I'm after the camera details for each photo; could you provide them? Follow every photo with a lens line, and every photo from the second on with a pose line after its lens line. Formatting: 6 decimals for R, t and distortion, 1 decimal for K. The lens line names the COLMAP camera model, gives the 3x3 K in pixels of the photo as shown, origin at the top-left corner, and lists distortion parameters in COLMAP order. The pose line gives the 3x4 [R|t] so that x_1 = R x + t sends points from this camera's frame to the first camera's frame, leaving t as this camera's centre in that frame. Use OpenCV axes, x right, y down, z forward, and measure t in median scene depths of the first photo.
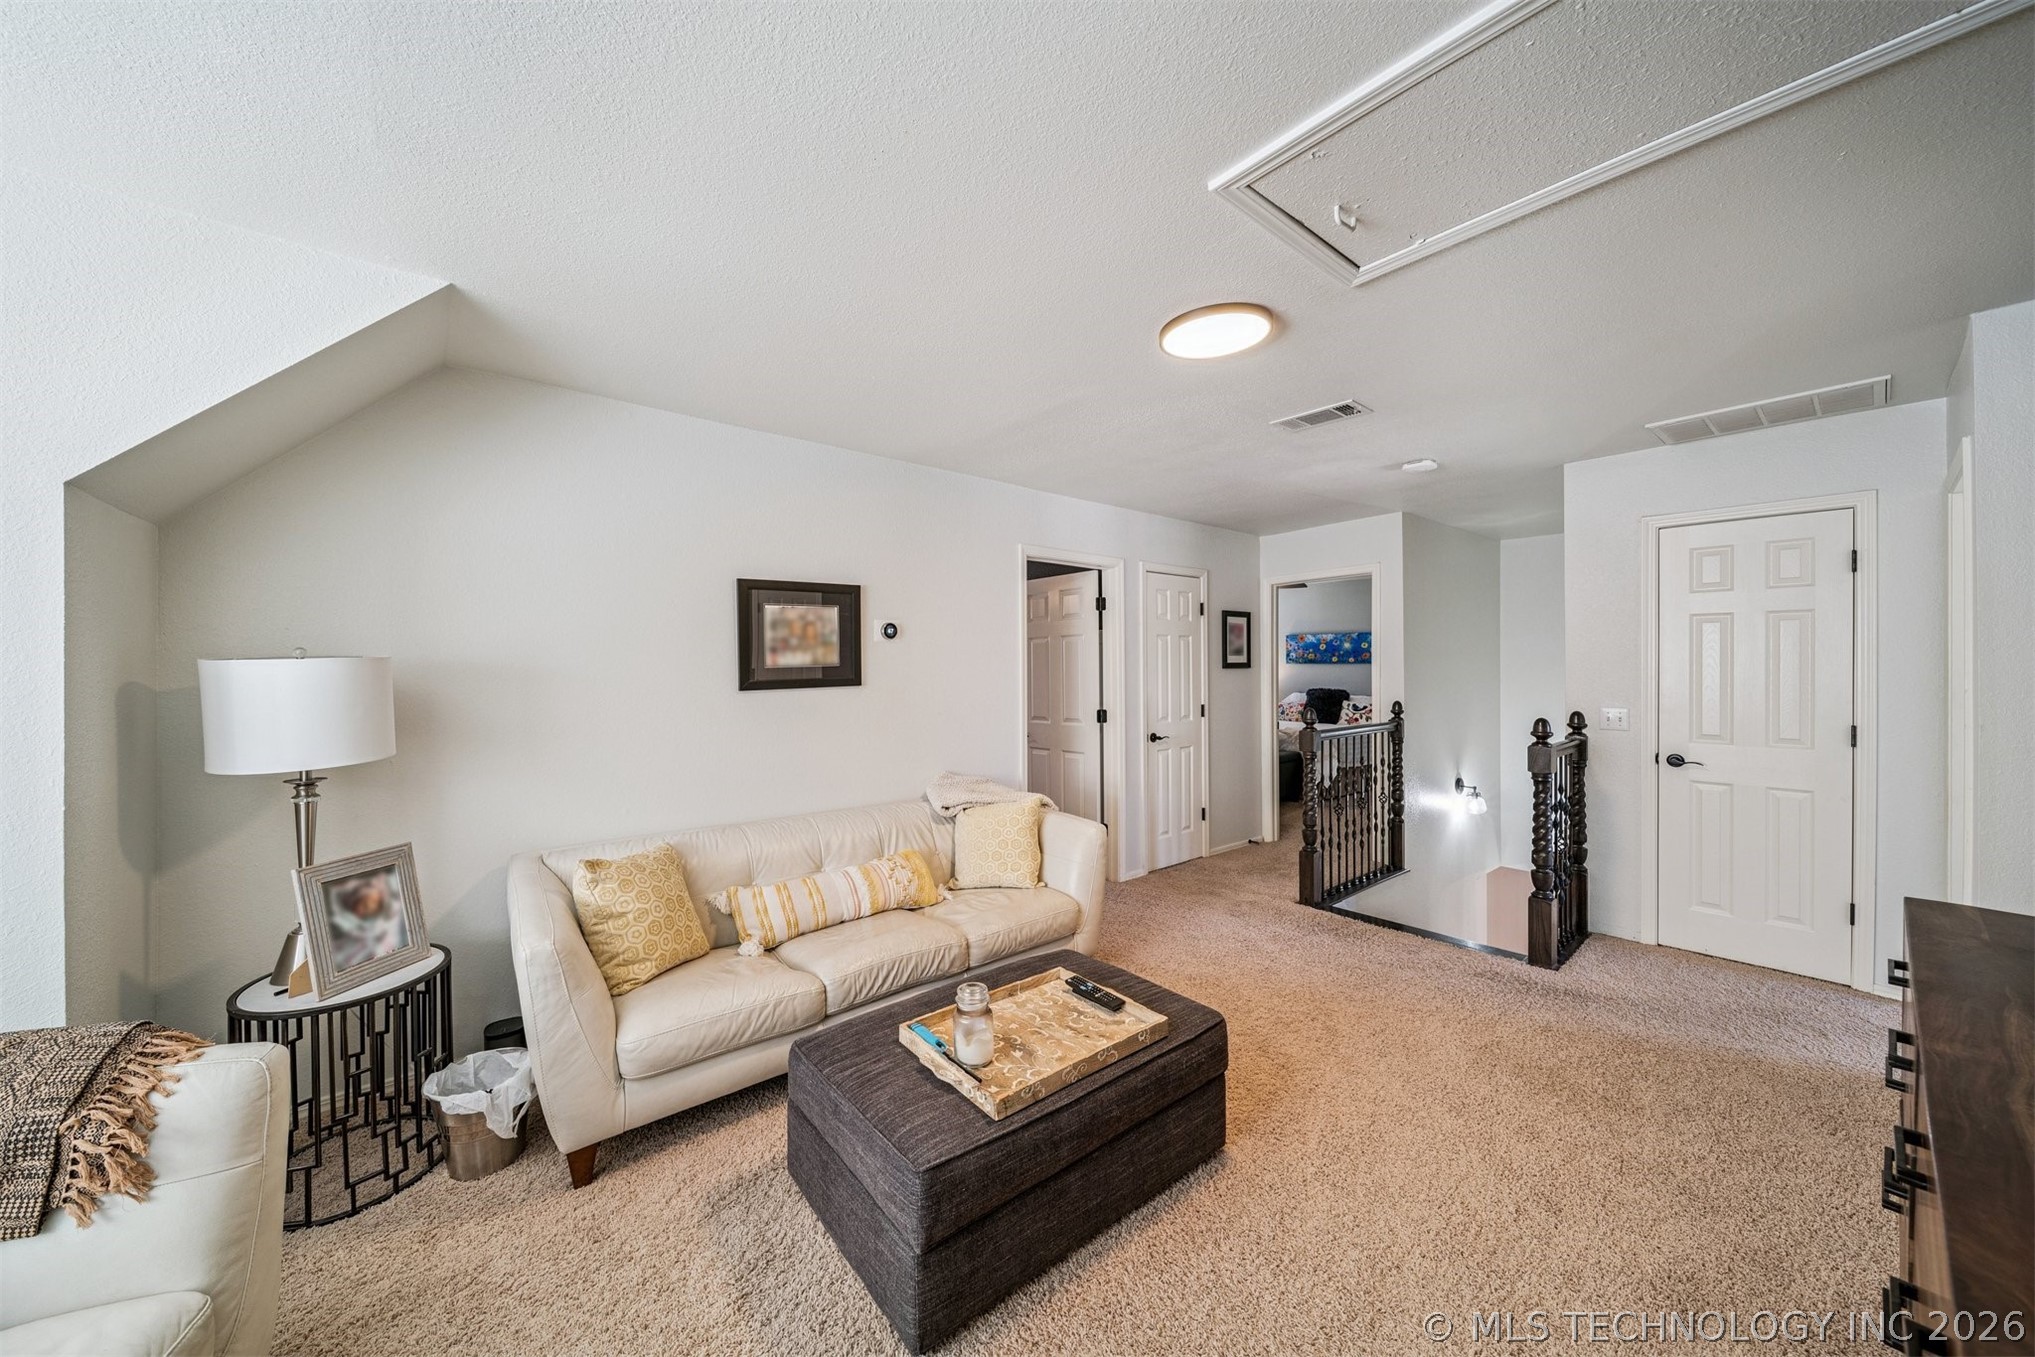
lens RADIAL K [[717.9, 0, 997.2], [0, 717.9, 669.0], [0, 0, 1]] dist [0.000832, 0.000036]
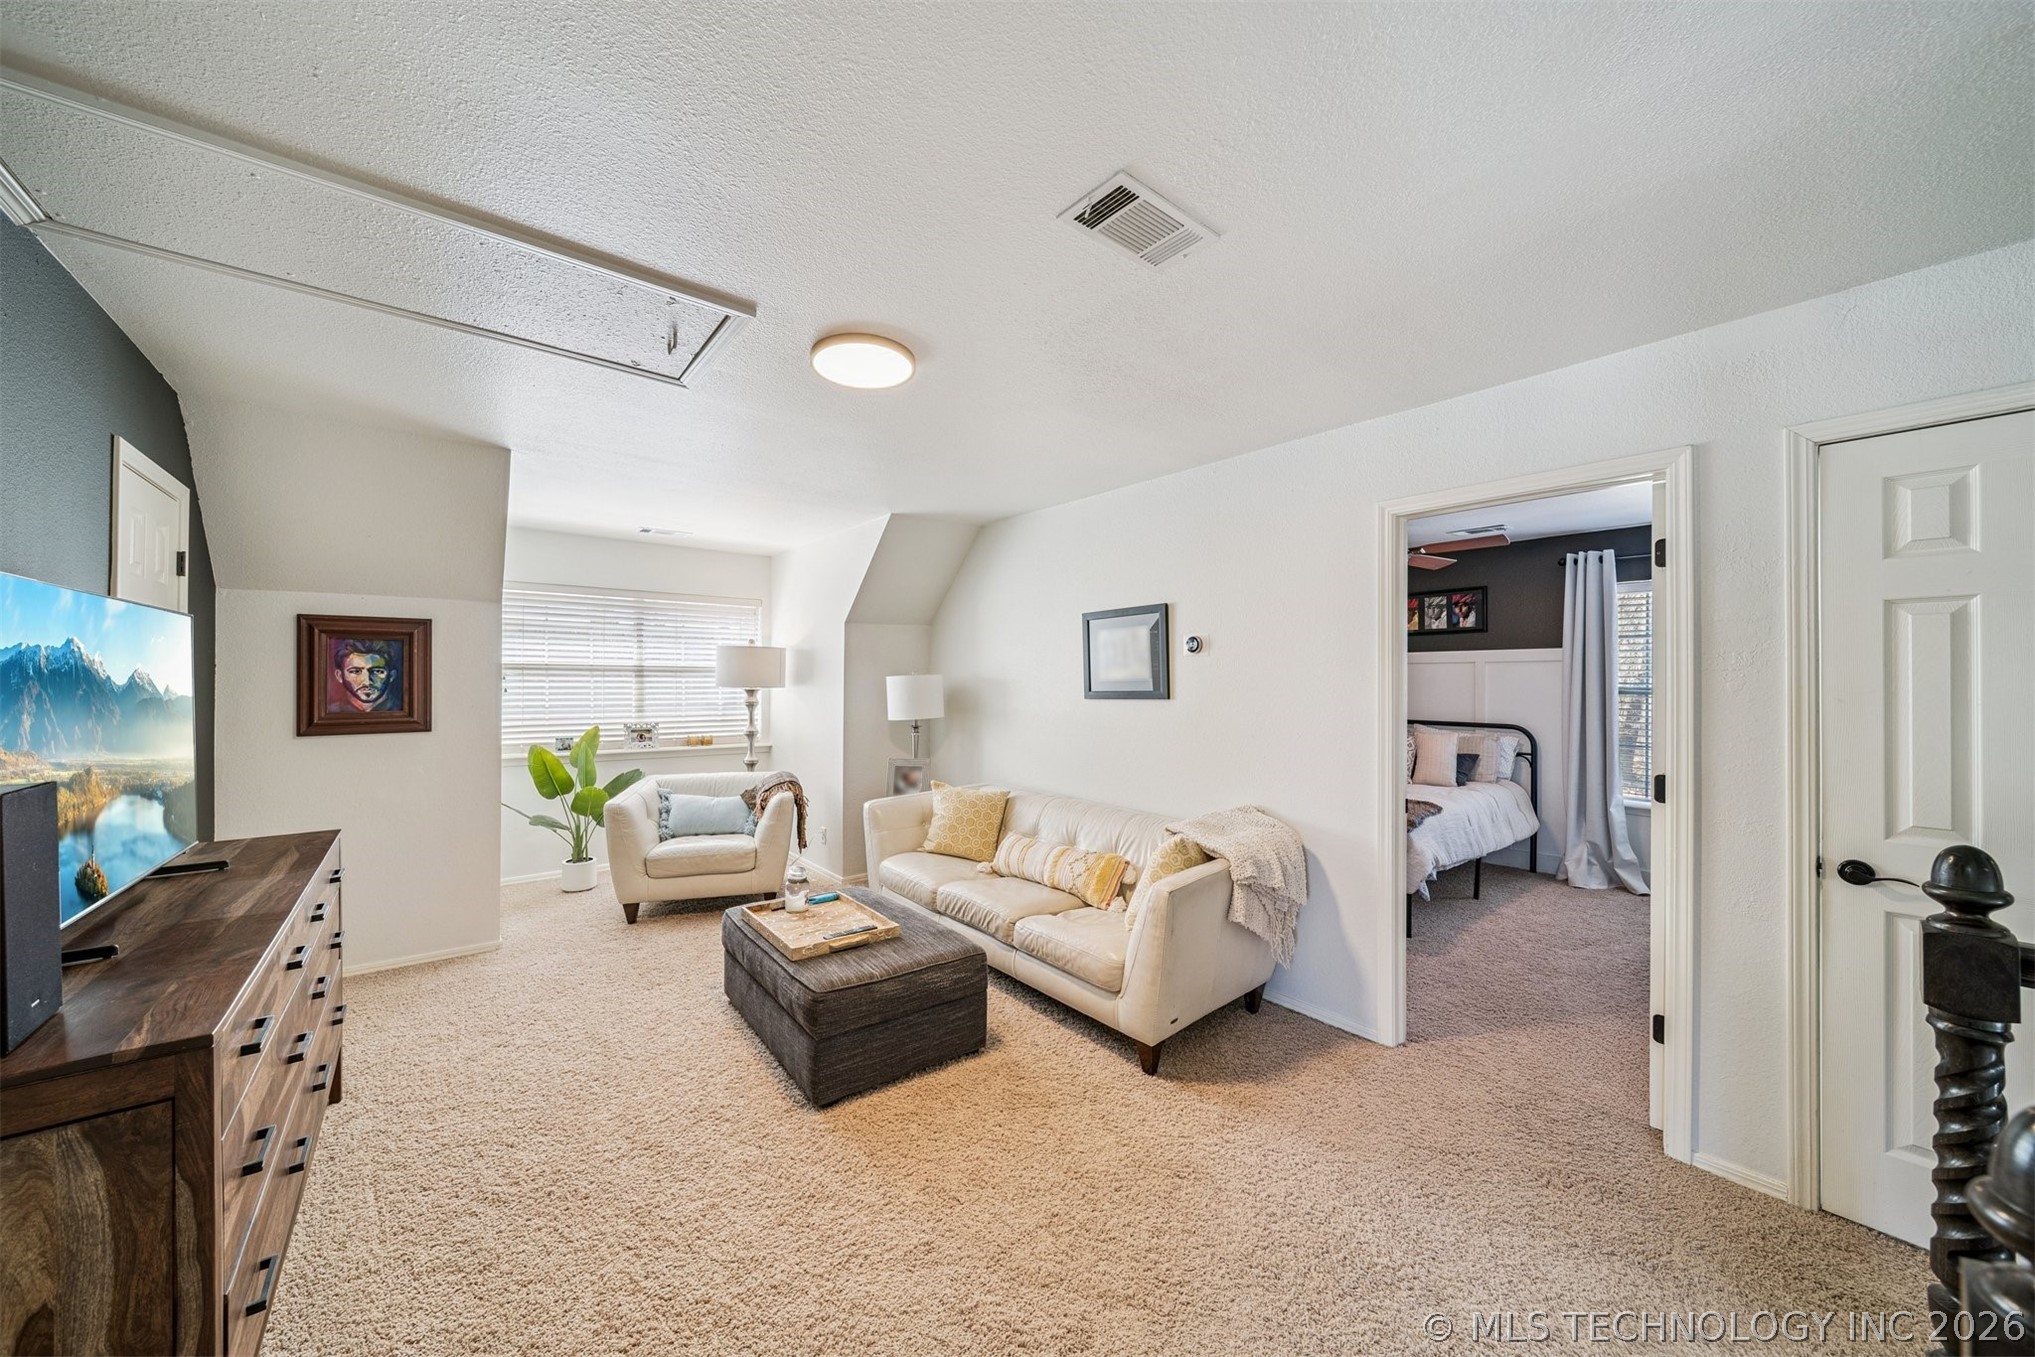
lens RADIAL K [[717.0, 0, 1017.5], [0, 717.0, 678.5], [0, 0, 1]] dist [-0.008696, 0.000023]
pose [[0.007218, -0.006123, -0.999955, 0.860267], [-0.002537, 0.999978, -0.006141, -0.000257], [0.999971, 0.002581, 0.007202, 0.781294]]
